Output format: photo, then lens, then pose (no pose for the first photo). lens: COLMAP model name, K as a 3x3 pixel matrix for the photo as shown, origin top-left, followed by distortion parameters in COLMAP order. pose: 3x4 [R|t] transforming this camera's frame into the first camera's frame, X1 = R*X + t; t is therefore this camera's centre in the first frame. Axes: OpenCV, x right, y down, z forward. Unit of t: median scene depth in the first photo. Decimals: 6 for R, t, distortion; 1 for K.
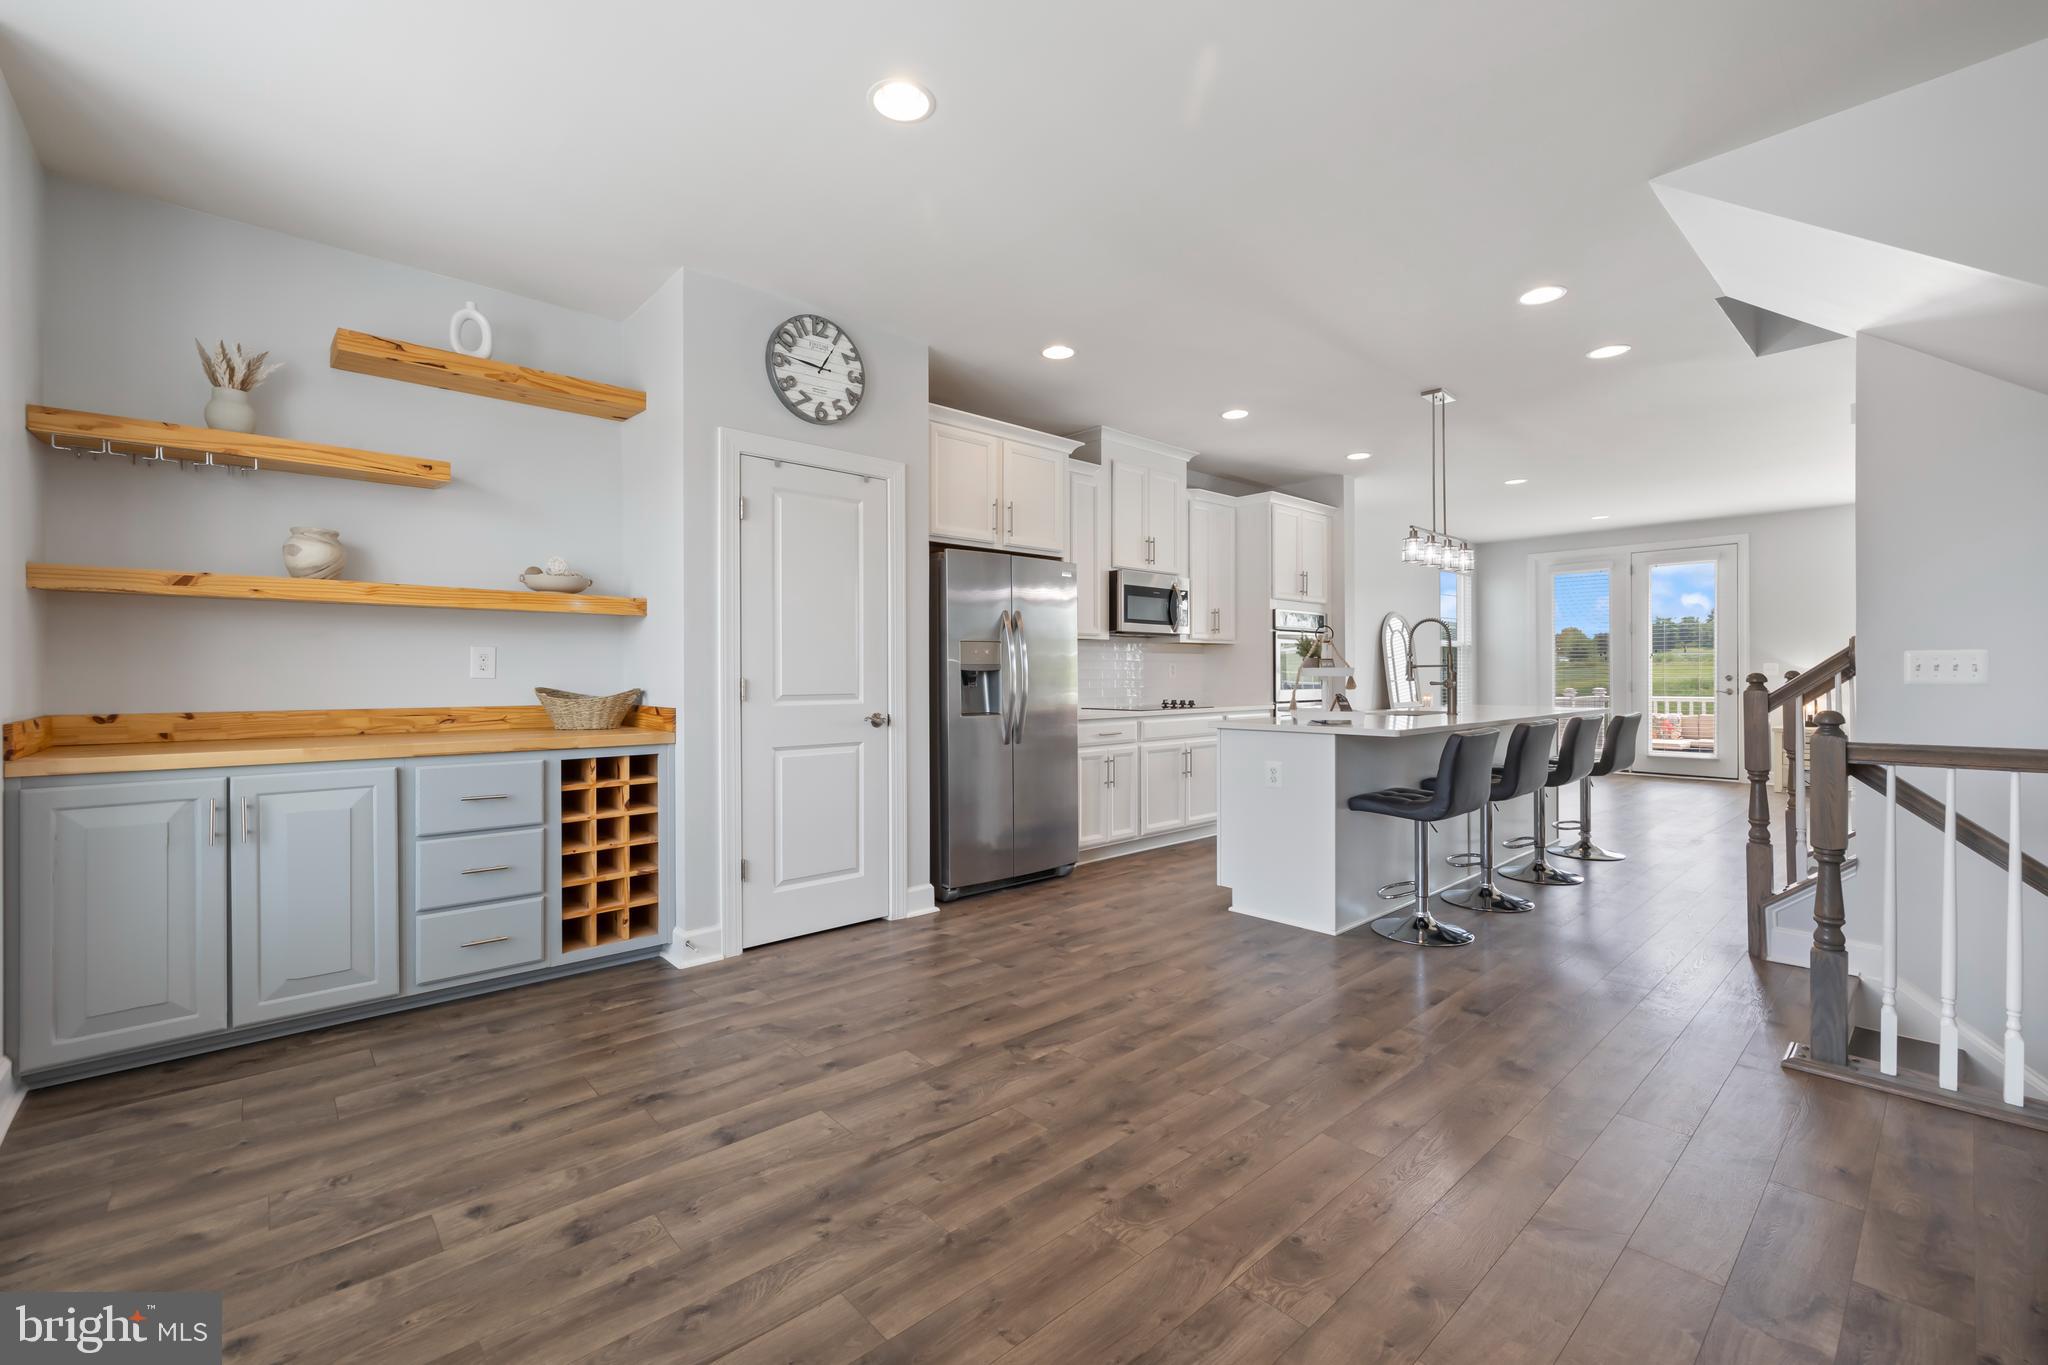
lens RADIAL K [[853.8, 0, 1024.0], [0, 853.8, 682.5], [0, 0, 1]] dist [0.002624, 0.000286]
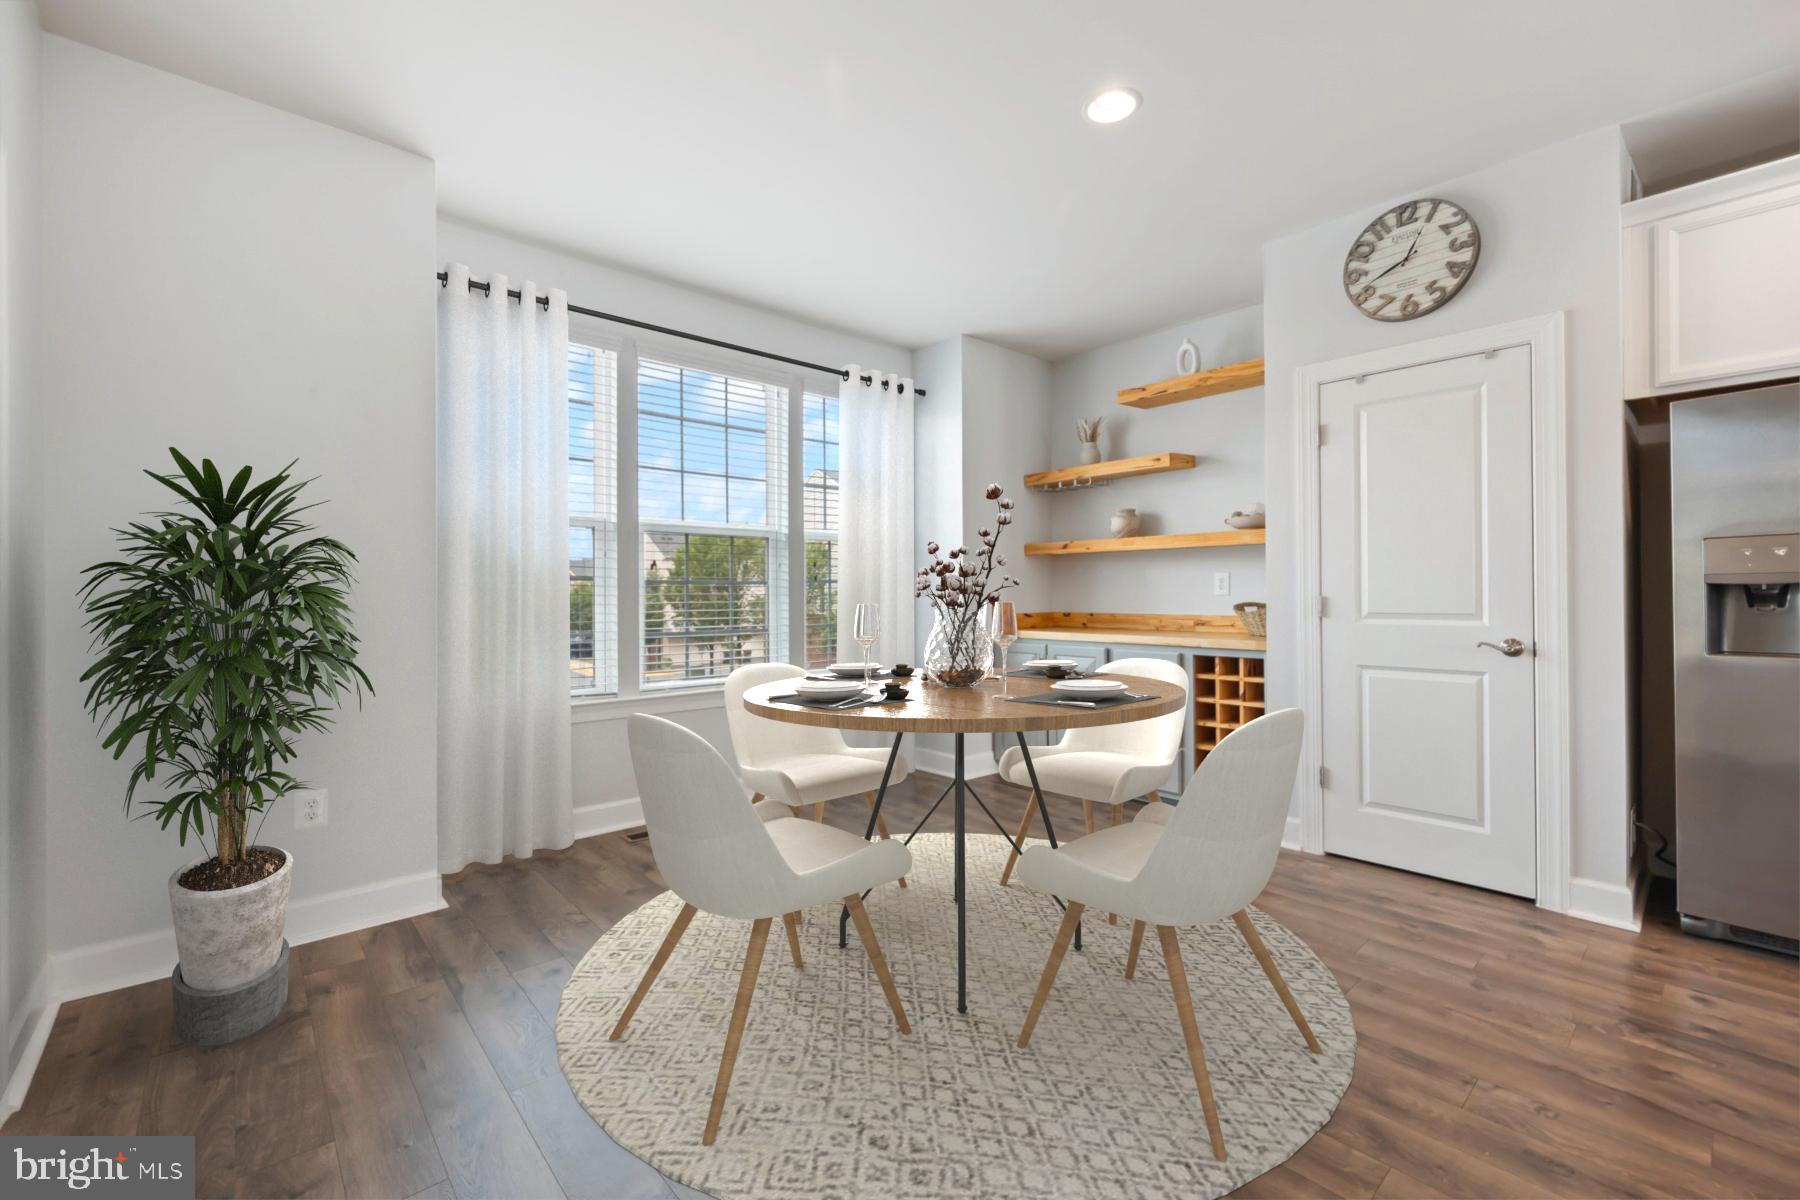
lens RADIAL K [[750.4, 0, 900.0], [0, 750.4, 600.0], [0, 0, 1]] dist [0.002624, 0.000286]
pose [[0.003068, 0.008094, -0.999963, 0.579402], [-0.002128, 0.999965, 0.008088, -0.005955], [0.999993, 0.002103, 0.003085, 0.456935]]
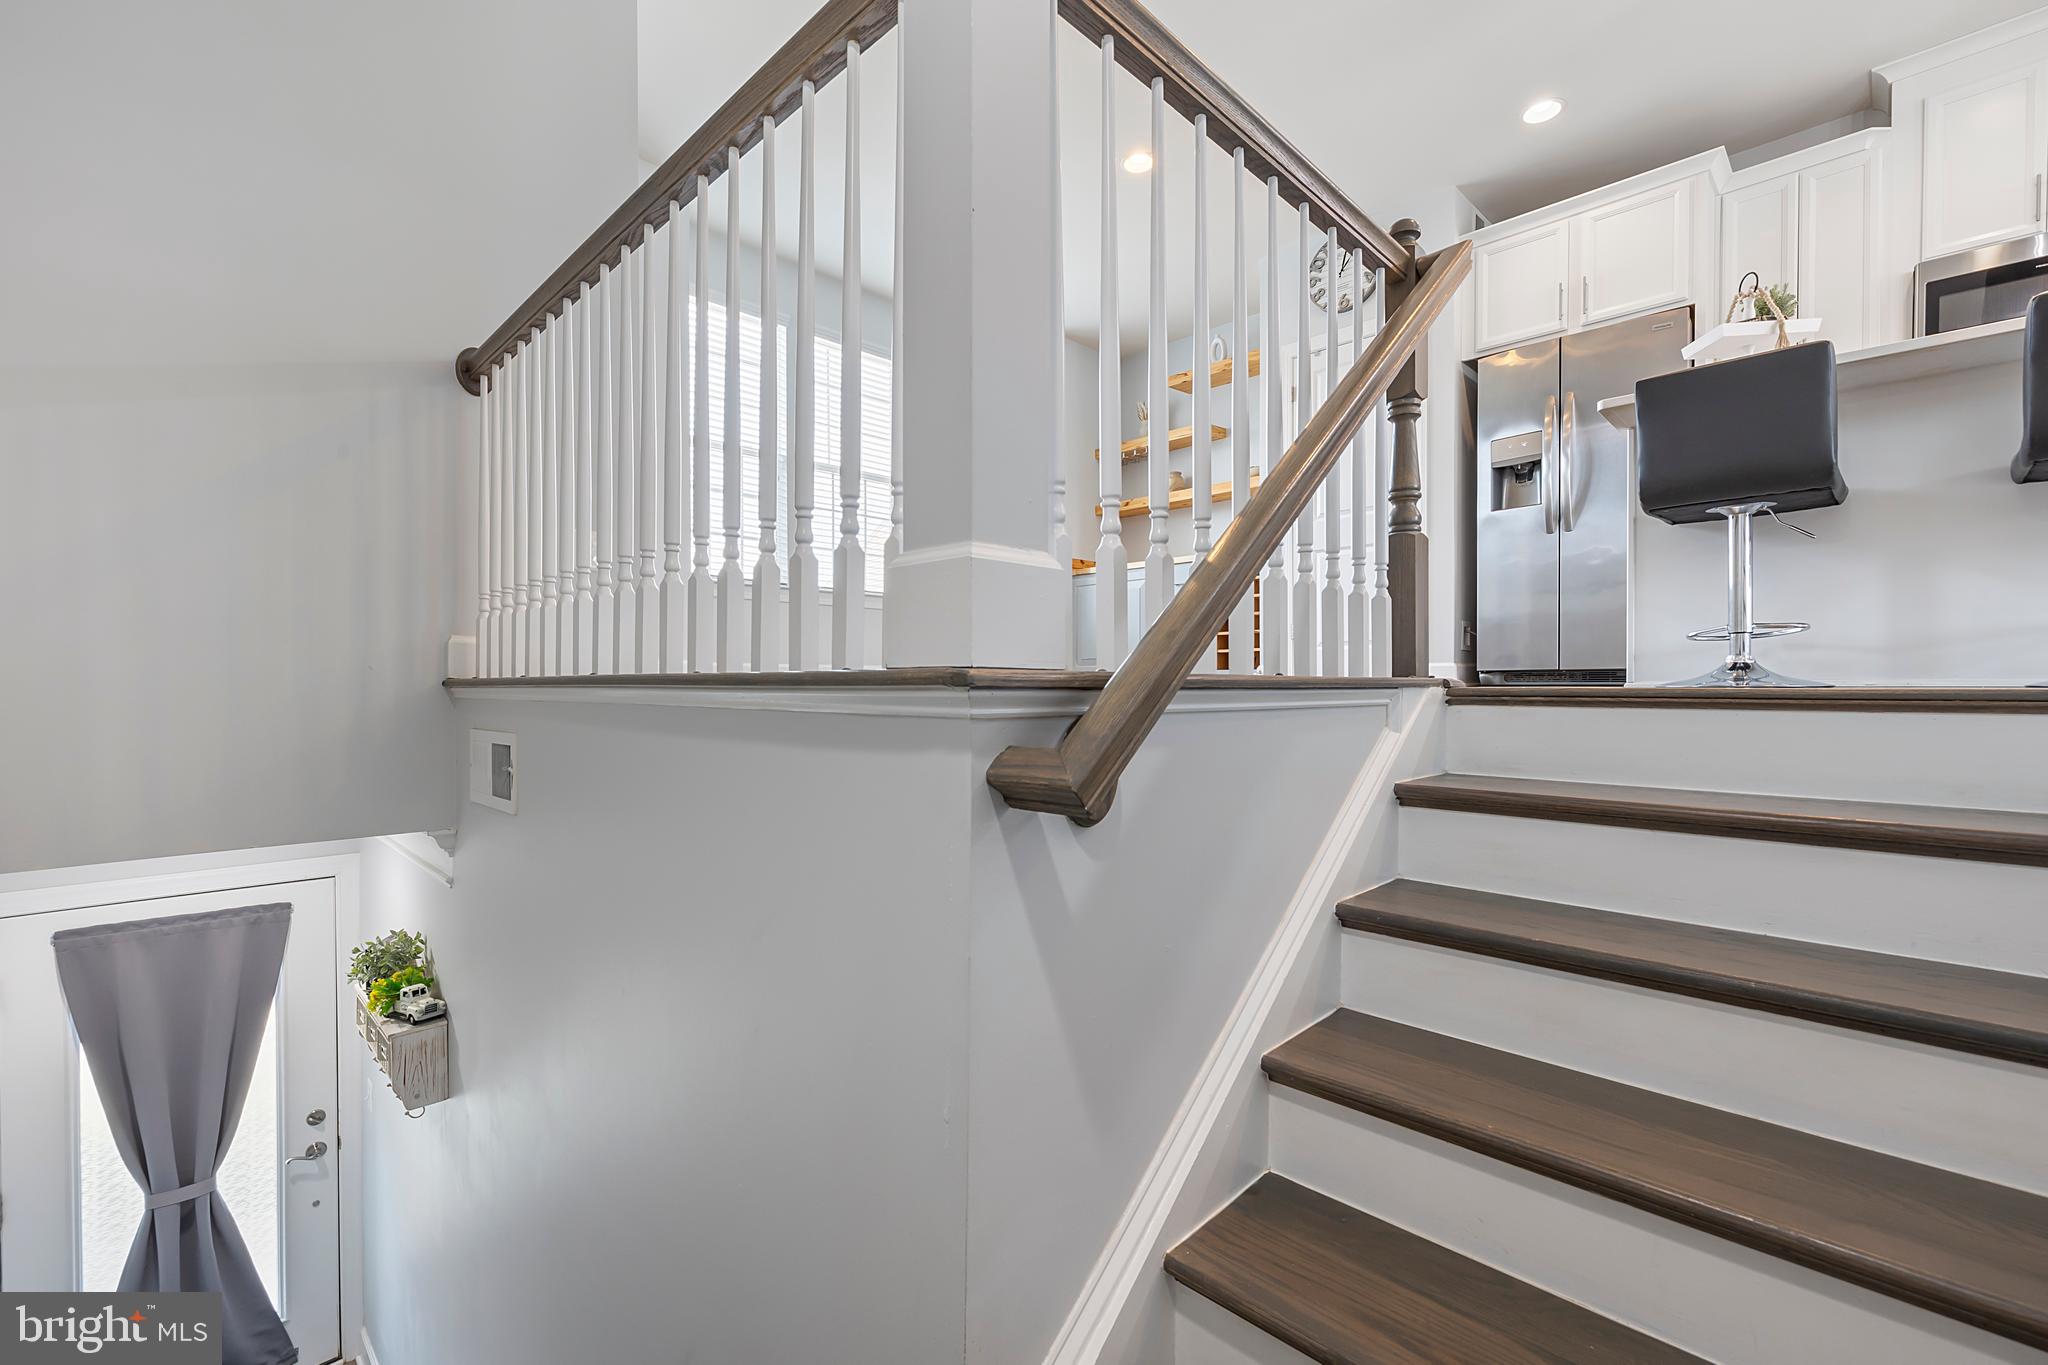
lens RADIAL K [[853.8, 0, 1024.0], [0, 853.8, 682.5], [0, 0, 1]] dist [0.002624, 0.000286]
pose [[0.058735, 0.004354, -0.998264, 1.117765], [-0.008545, 0.999956, 0.003859, 0.297200], [0.998237, 0.008304, 0.058770, 0.417498]]
